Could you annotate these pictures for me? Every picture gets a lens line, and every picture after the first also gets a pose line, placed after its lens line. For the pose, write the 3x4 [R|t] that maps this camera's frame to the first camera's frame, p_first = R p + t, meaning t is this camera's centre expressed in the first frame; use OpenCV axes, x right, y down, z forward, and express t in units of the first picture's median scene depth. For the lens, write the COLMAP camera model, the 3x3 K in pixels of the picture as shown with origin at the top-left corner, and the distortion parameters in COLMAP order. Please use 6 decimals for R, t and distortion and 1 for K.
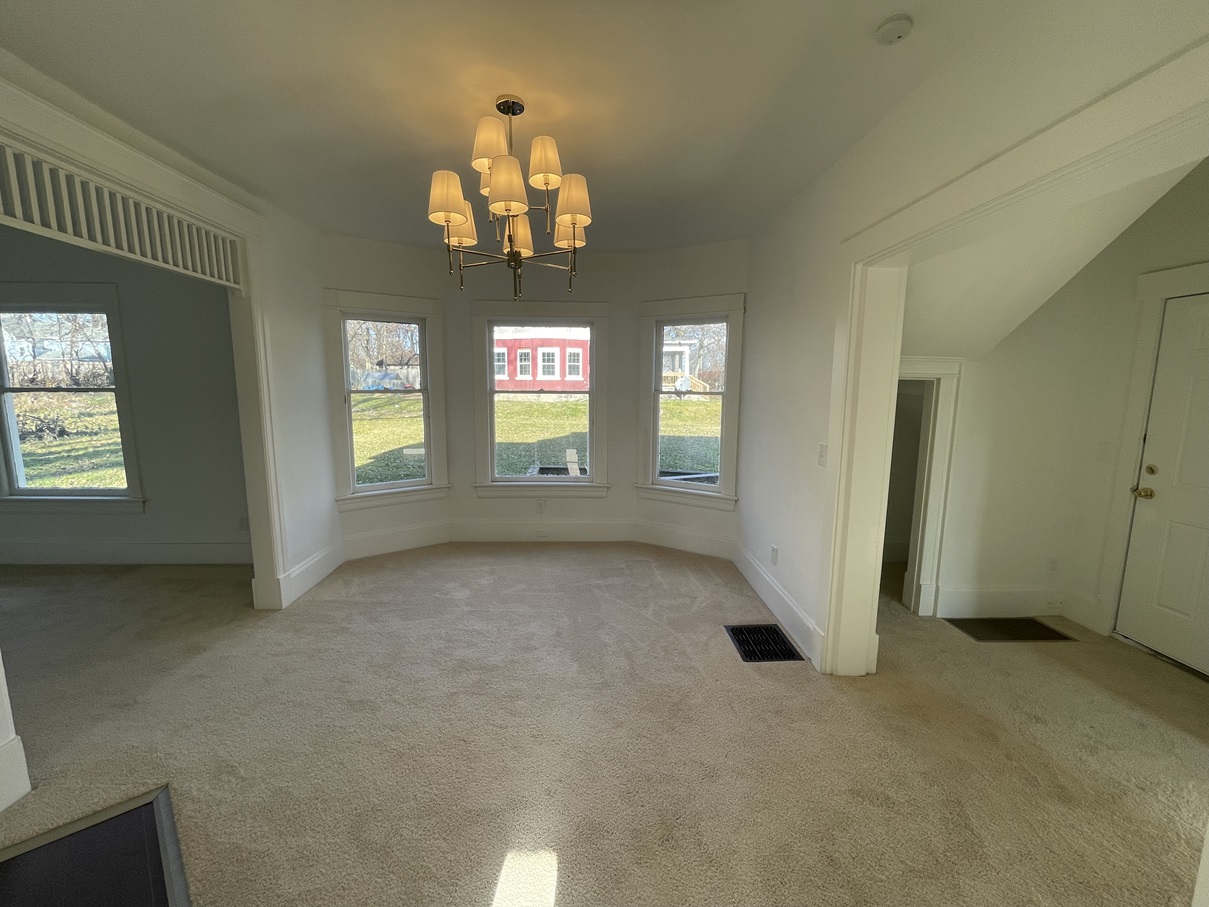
lens RADIAL K [[489.3, 0, 598.0], [0, 489.3, 452.9], [0, 0, 1]] dist [0.004103, -0.000257]
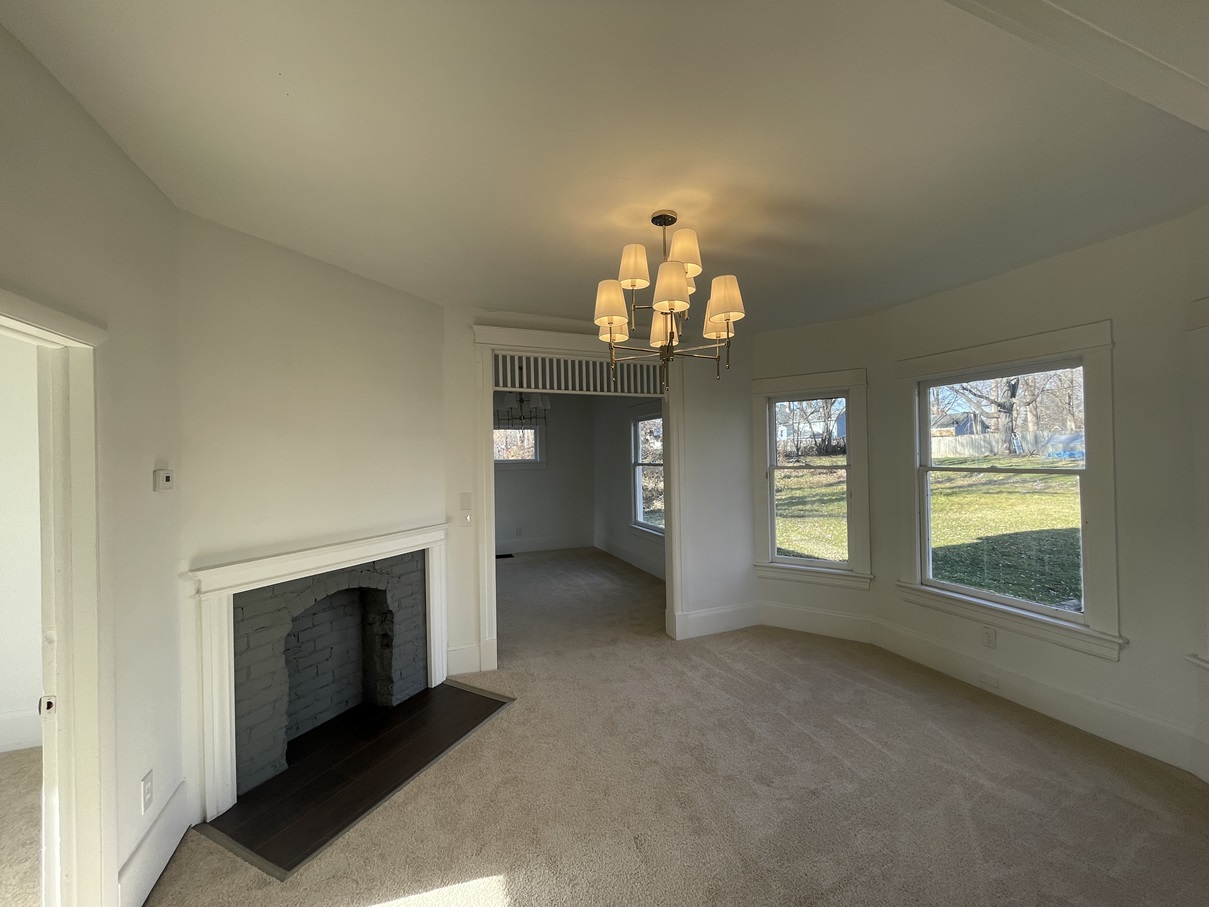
lens RADIAL K [[489.3, 0, 600.9], [0, 489.3, 451.9], [0, 0, 1]] dist [0.004103, -0.000257]
pose [[0.345081, -0.018952, -0.938381, 0.483417], [-0.111298, 0.991916, -0.060962, -0.063695], [0.931950, 0.125477, 0.340182, 0.334900]]
